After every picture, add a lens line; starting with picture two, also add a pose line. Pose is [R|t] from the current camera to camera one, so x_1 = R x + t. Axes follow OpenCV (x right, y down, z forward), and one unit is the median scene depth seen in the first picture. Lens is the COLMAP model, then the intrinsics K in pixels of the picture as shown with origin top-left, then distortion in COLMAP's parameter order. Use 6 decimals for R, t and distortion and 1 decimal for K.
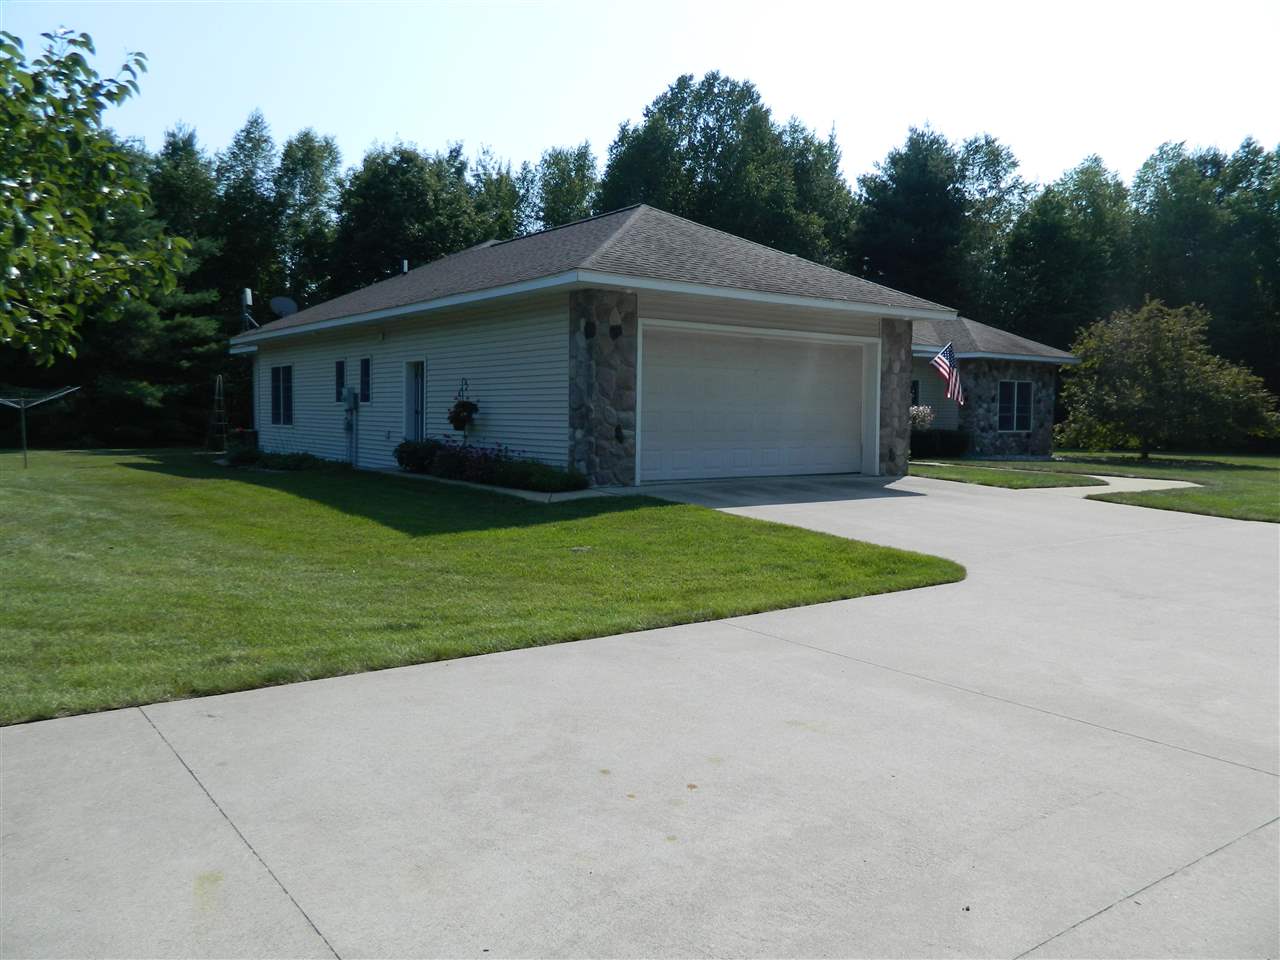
lens RADIAL K [[981.9, 0, 640.0], [0, 981.9, 480.0], [0, 0, 1]] dist [0.058864, -0.038251]
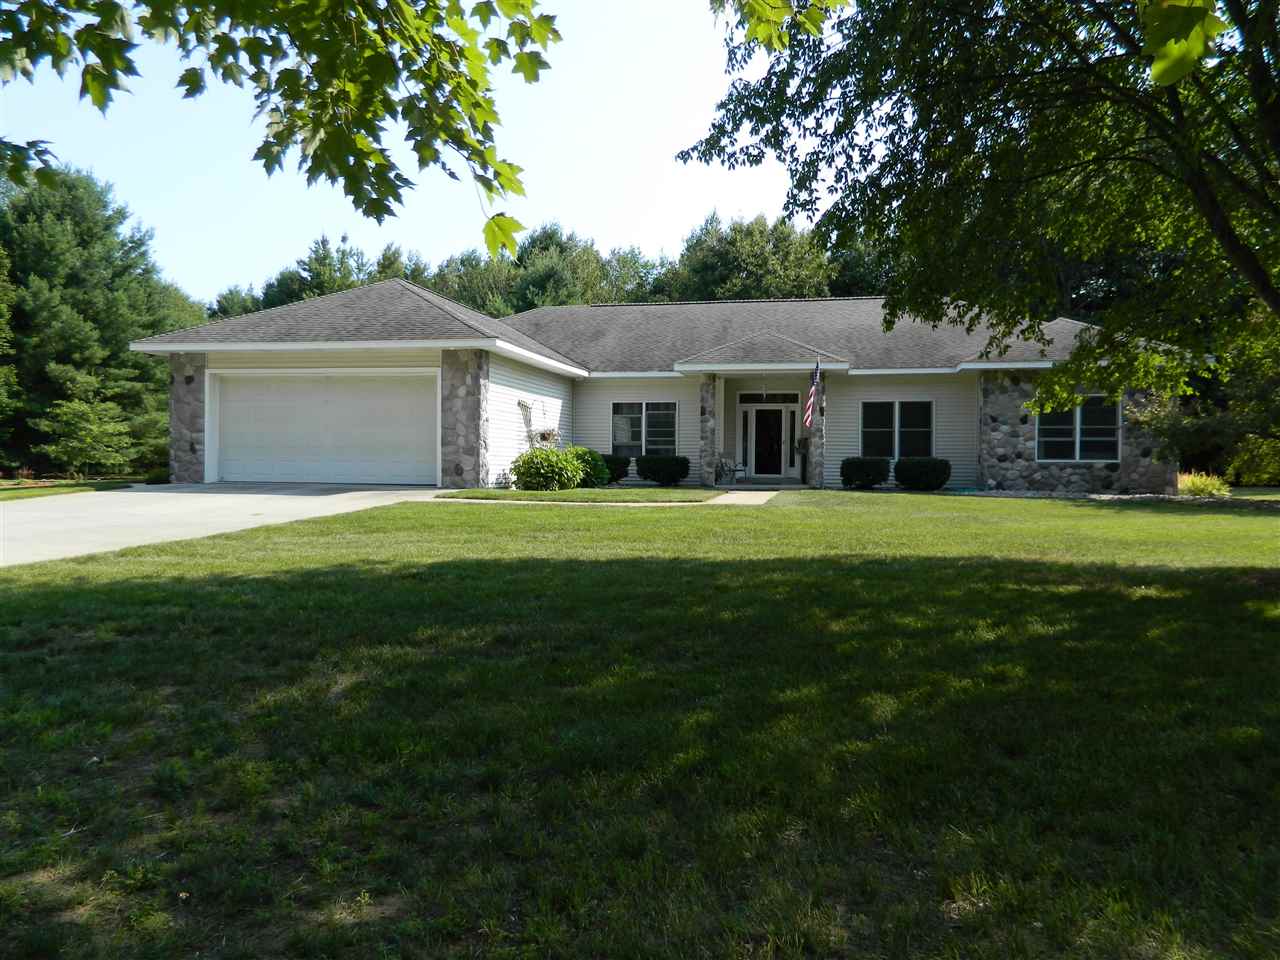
lens RADIAL K [[981.9, 0, 640.0], [0, 981.9, 480.0], [0, 0, 1]] dist [0.058864, -0.038251]
pose [[0.654740, 0.007622, -0.755815, 1.235046], [-0.051481, 0.998077, -0.034532, 0.014505], [0.754099, 0.061520, 0.653874, 0.423388]]
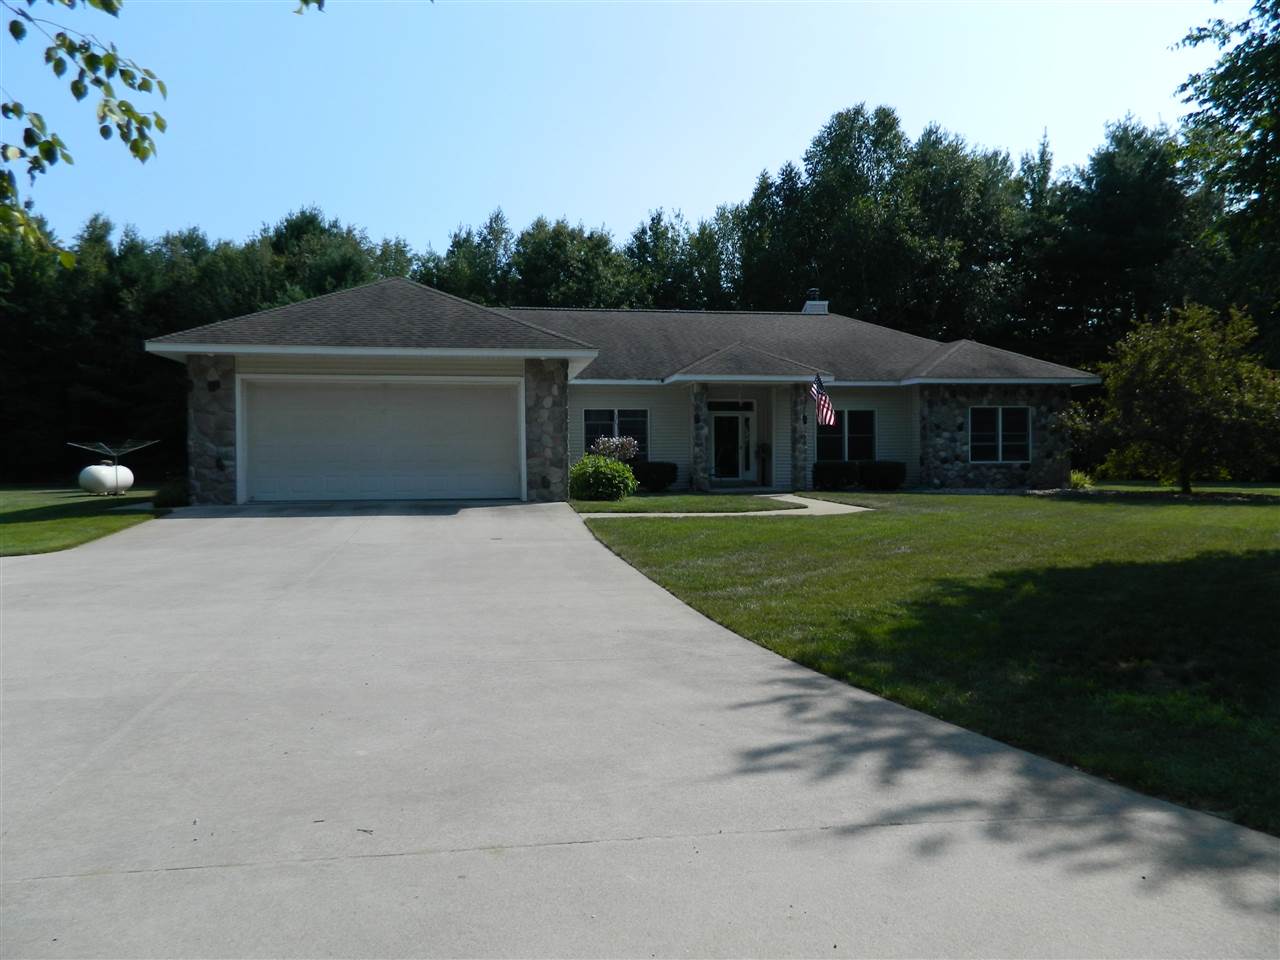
lens RADIAL K [[986.2, 0, 640.0], [0, 986.2, 480.0], [0, 0, 1]] dist [0.035251, -0.007327]
pose [[0.885316, -0.006177, -0.464949, 0.855238], [-0.014834, 0.999028, -0.041518, 0.015942], [0.464753, 0.043654, 0.884364, 0.081662]]
